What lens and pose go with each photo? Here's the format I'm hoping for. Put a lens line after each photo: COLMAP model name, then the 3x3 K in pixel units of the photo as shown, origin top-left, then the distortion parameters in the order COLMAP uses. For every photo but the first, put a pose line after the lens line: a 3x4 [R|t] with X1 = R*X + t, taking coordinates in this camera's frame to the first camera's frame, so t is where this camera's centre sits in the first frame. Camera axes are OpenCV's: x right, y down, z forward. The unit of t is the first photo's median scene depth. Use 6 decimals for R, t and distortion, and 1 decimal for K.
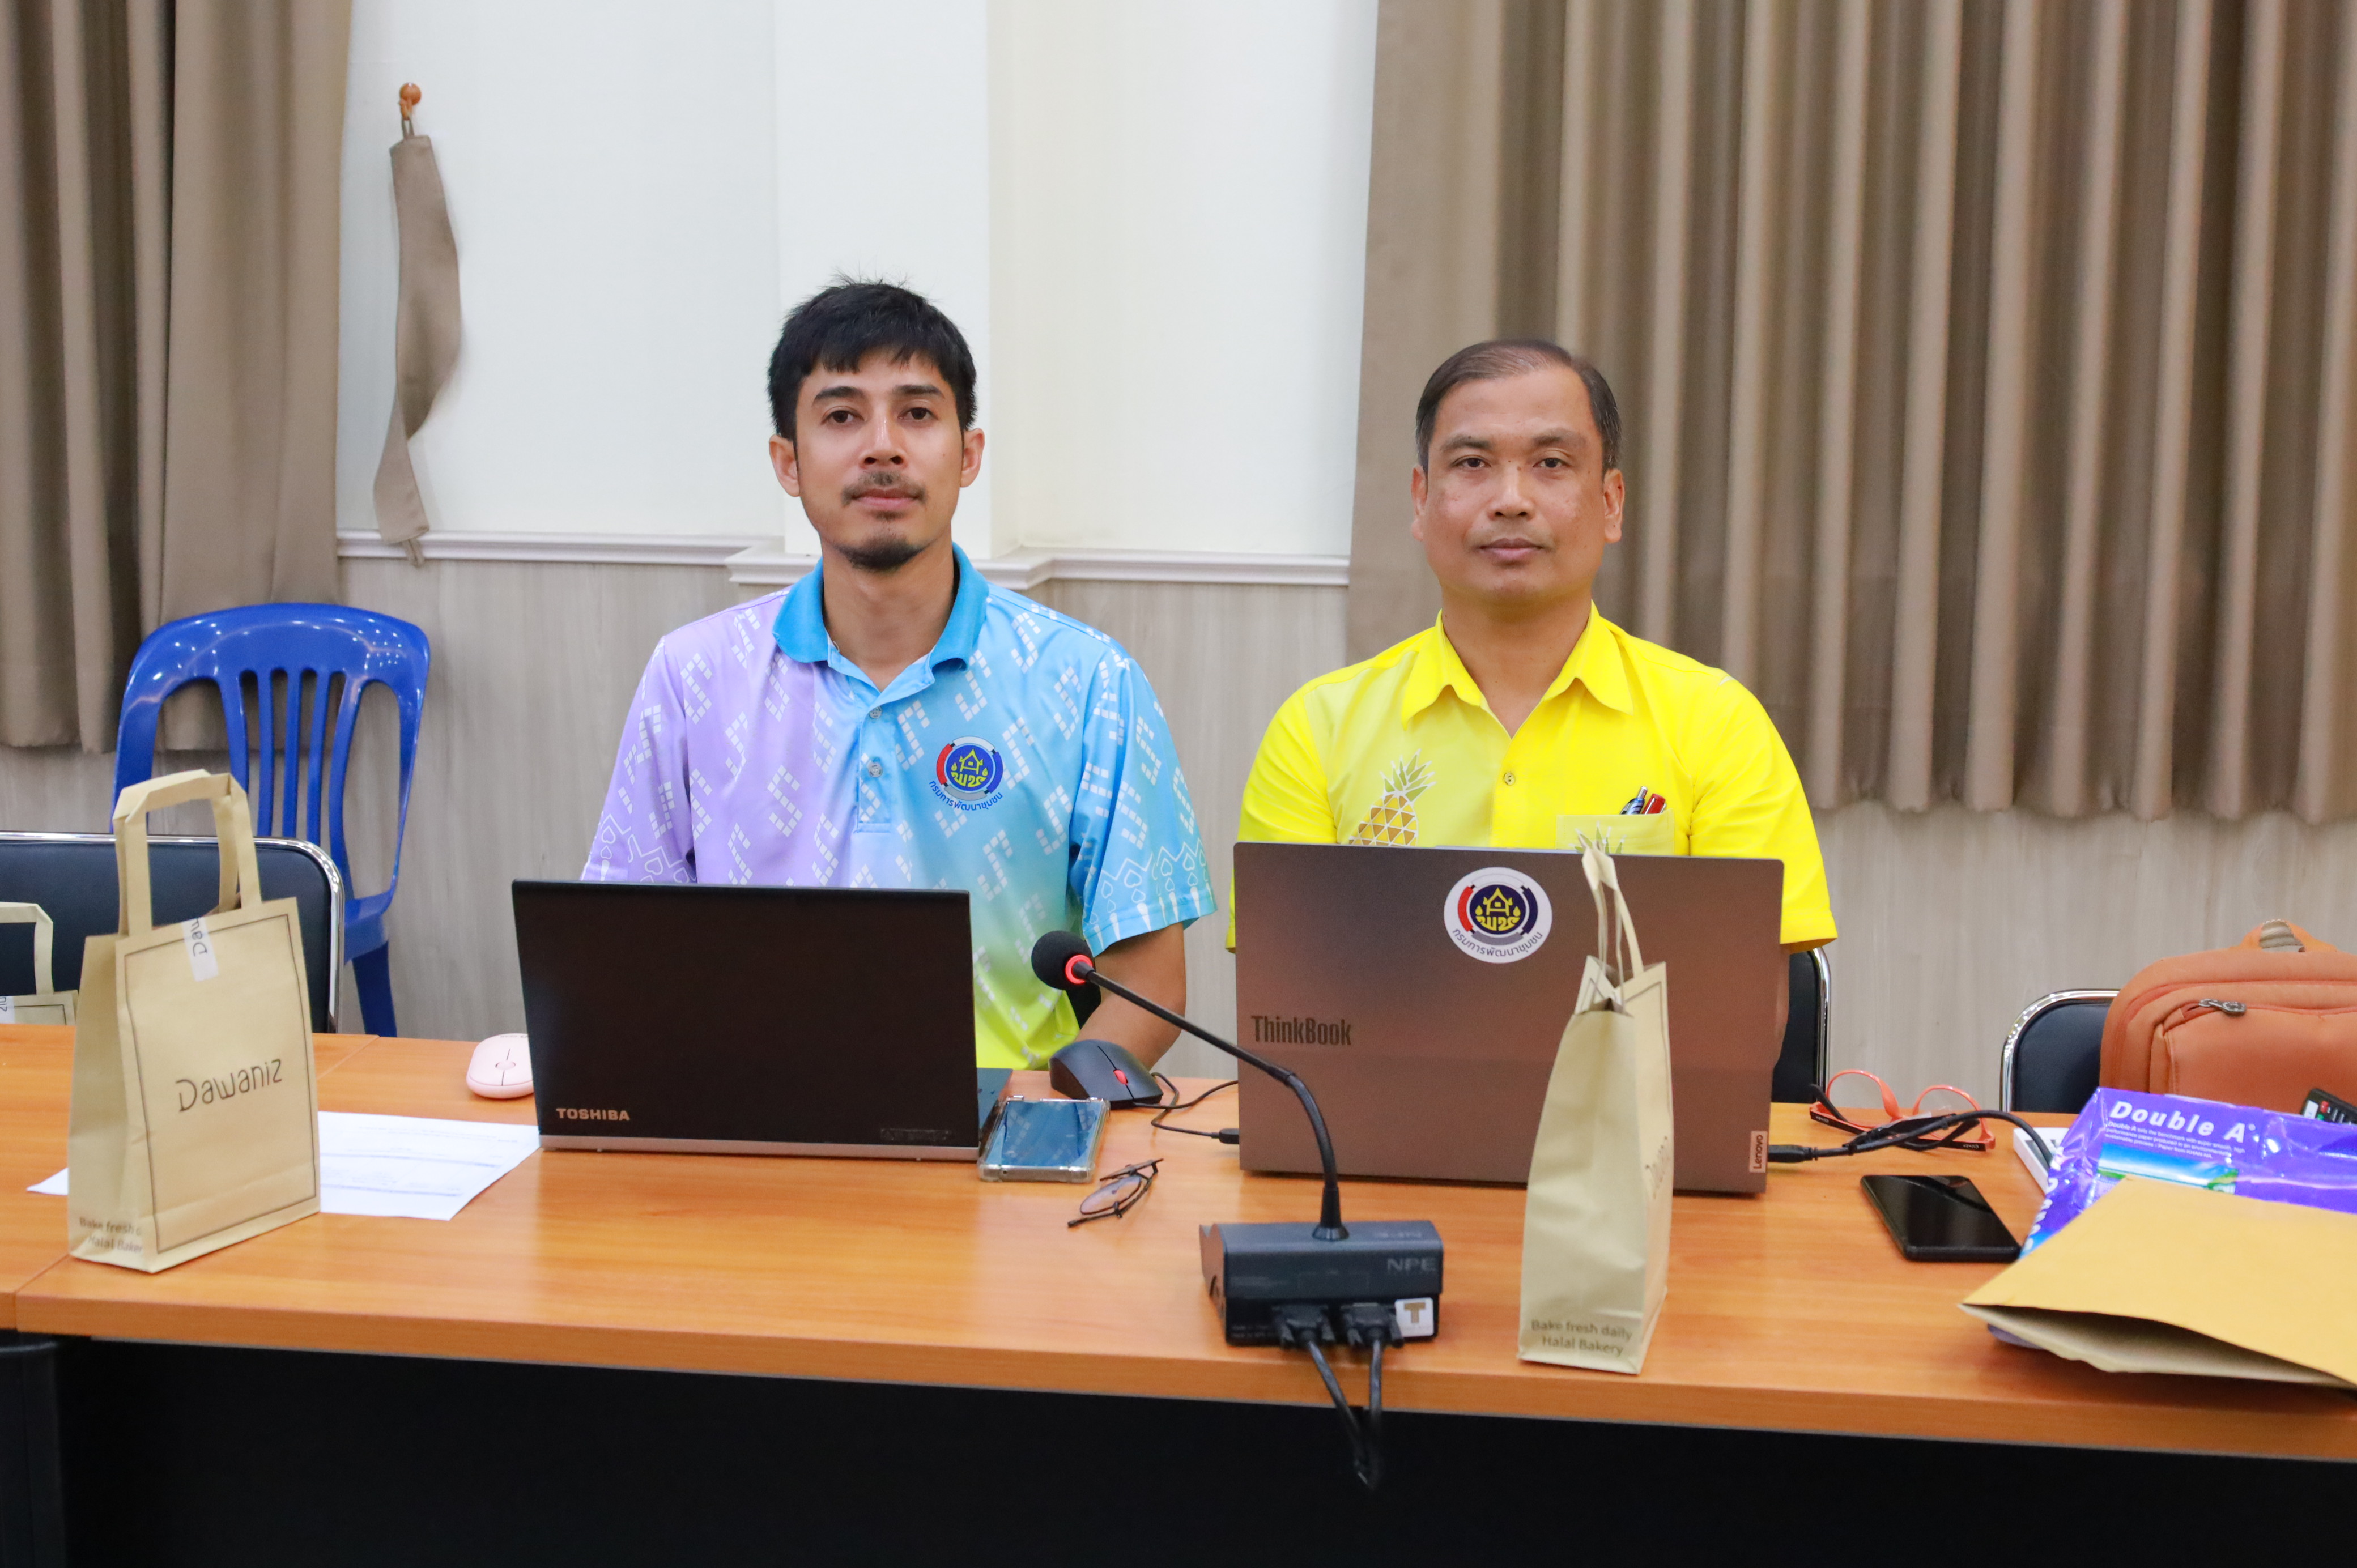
lens RADIAL K [[3437.9, 0, 1178.5], [0, 3437.9, 784.0], [0, 0, 1]] dist [0.010272, -0.000977]
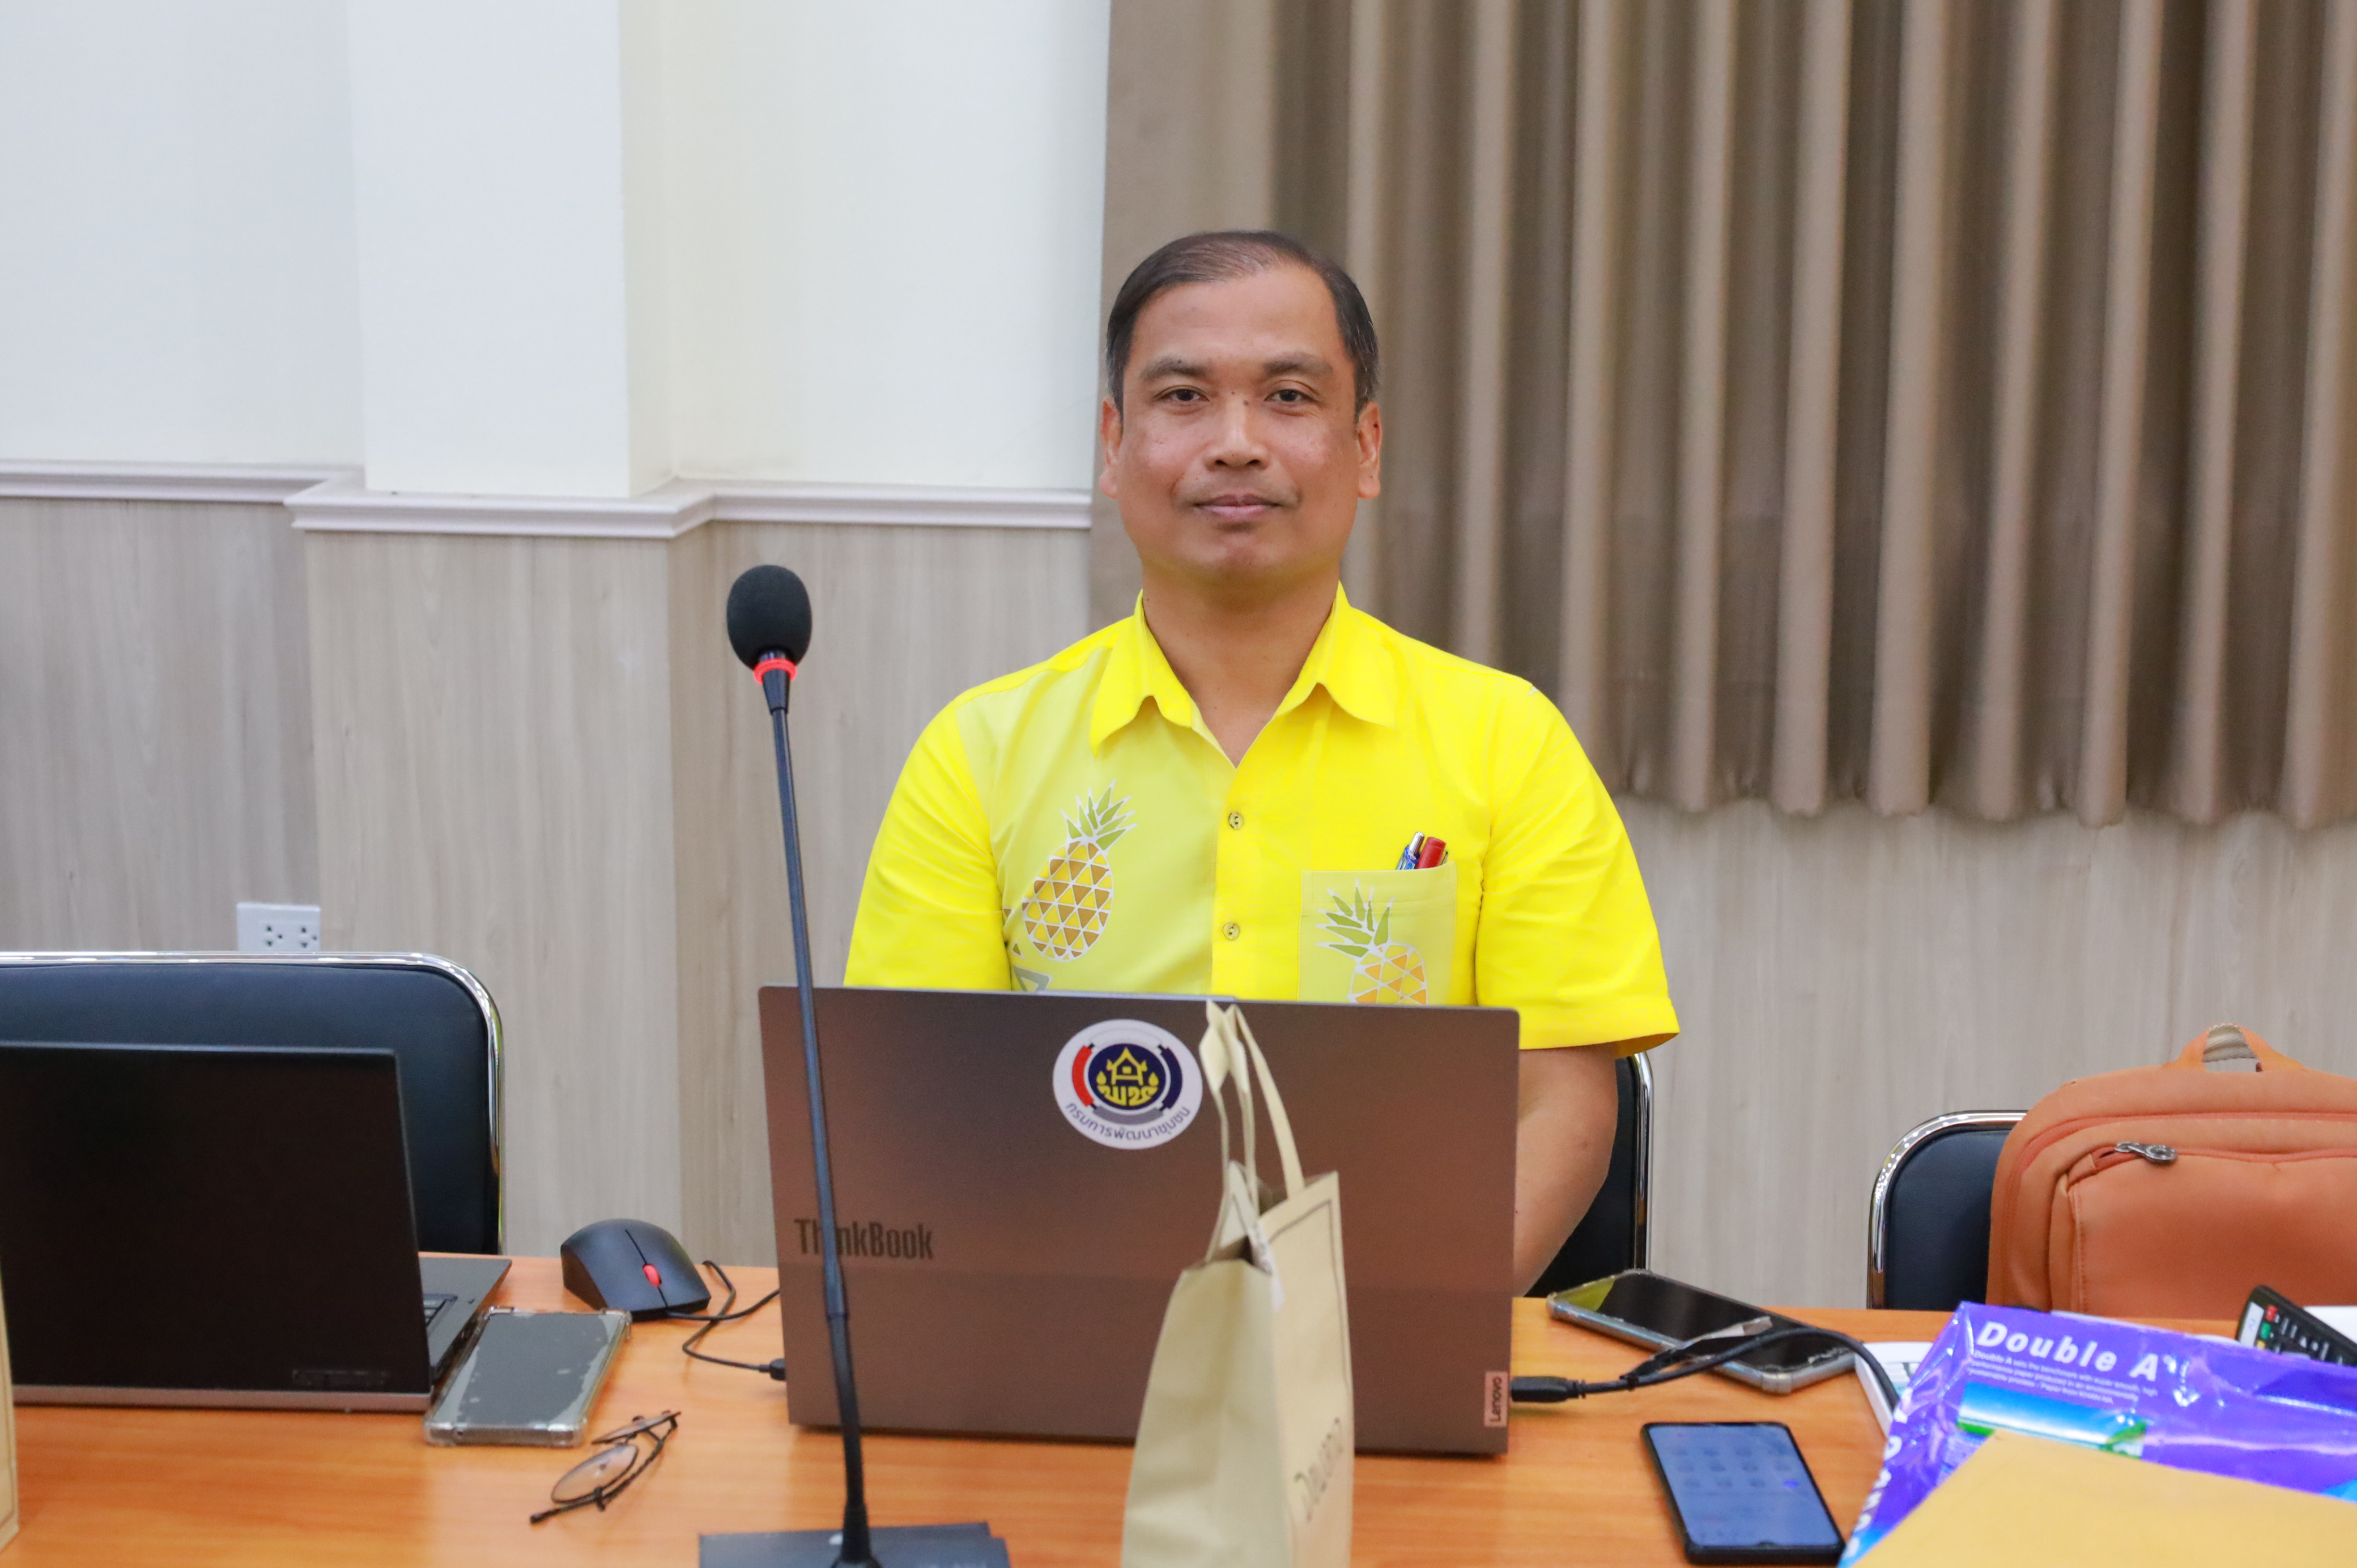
lens RADIAL K [[4051.7, 0, 1178.5], [0, 4051.7, 784.0], [0, 0, 1]] dist [-0.016571, 0.054196]
pose [[0.999301, -0.005966, 0.036909, 0.068257], [0.005075, 0.999695, 0.024190, -0.042214], [-0.037042, -0.023985, 0.999026, 0.146597]]
